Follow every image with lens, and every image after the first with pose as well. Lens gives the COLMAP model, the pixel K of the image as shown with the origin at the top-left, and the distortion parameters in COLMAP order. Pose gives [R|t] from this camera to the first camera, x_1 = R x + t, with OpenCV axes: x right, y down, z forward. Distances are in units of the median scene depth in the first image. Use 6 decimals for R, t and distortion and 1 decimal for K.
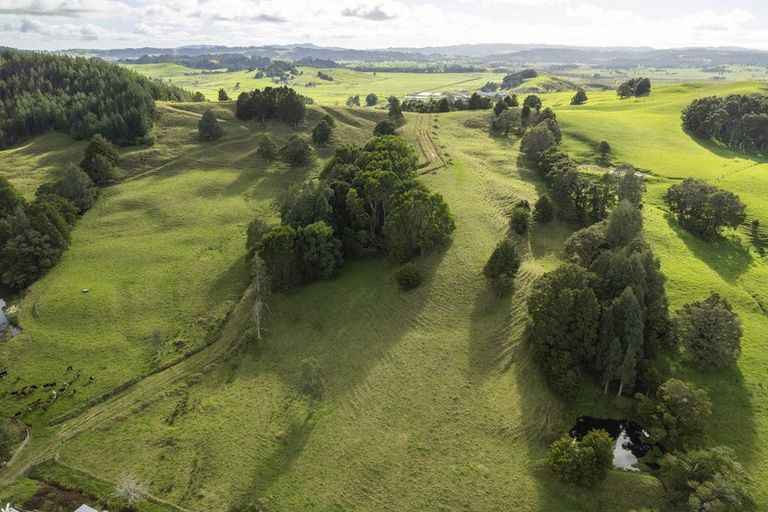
lens RADIAL K [[493.1, 0, 384.2], [0, 493.1, 250.3], [0, 0, 1]] dist [-0.080393, 0.071628]
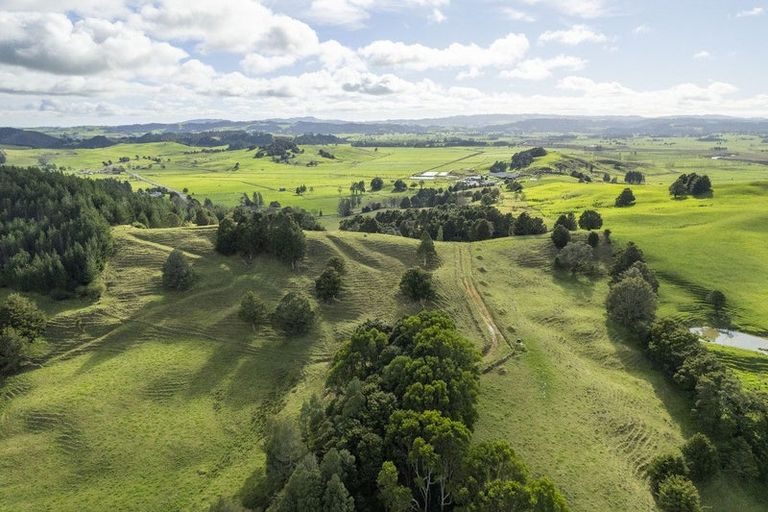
lens RADIAL K [[493.1, 0, 384.2], [0, 493.1, 250.3], [0, 0, 1]] dist [-0.080393, 0.071628]
pose [[0.999918, -0.012756, -0.000577, -0.038818], [0.012567, 0.991129, -0.132304, -0.171427], [0.002260, 0.132286, 0.991209, 0.241648]]
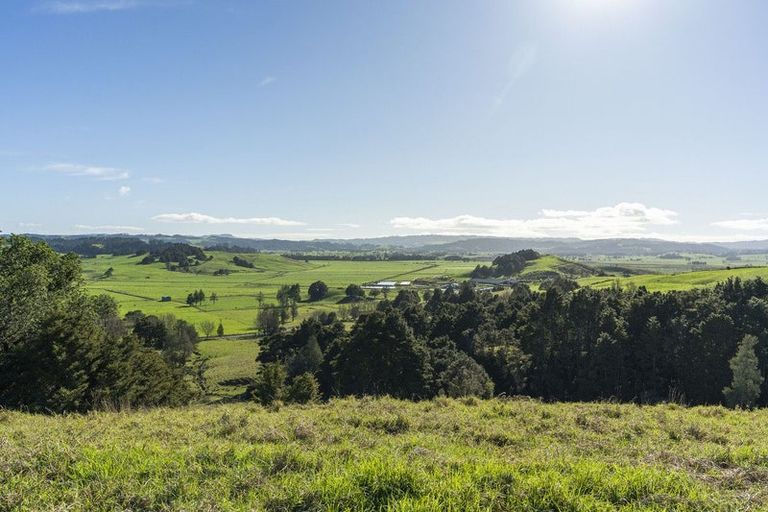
lens RADIAL K [[545.3, 0, 388.8], [0, 545.3, 255.3], [0, 0, 1]] dist [0.005266, 0.001028]
pose [[0.989466, 0.001028, 0.144760, -0.112505], [0.050969, 0.933470, -0.355015, -0.308465], [-0.135495, 0.358654, 0.923585, 1.024324]]
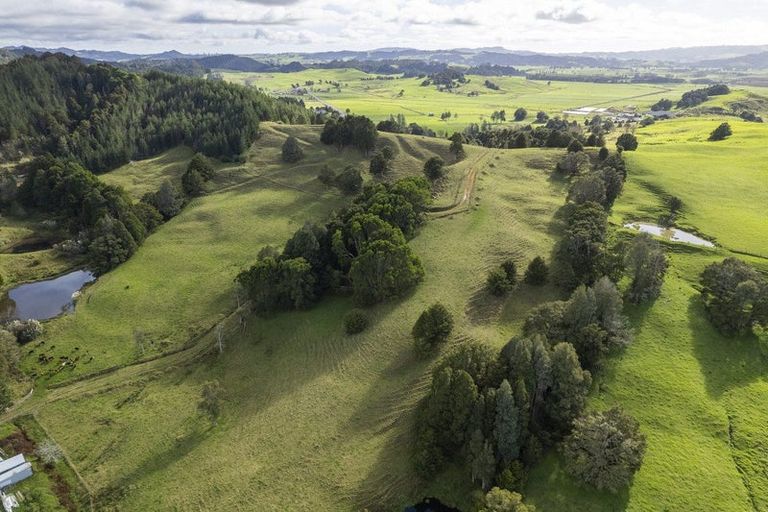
lens RADIAL K [[493.1, 0, 384.2], [0, 493.1, 250.3], [0, 0, 1]] dist [-0.080393, 0.071628]
pose [[0.935701, 0.128072, -0.328728, 0.230152], [-0.129650, 0.991410, 0.017213, -0.066608], [0.328109, 0.026514, 0.944268, 0.003712]]
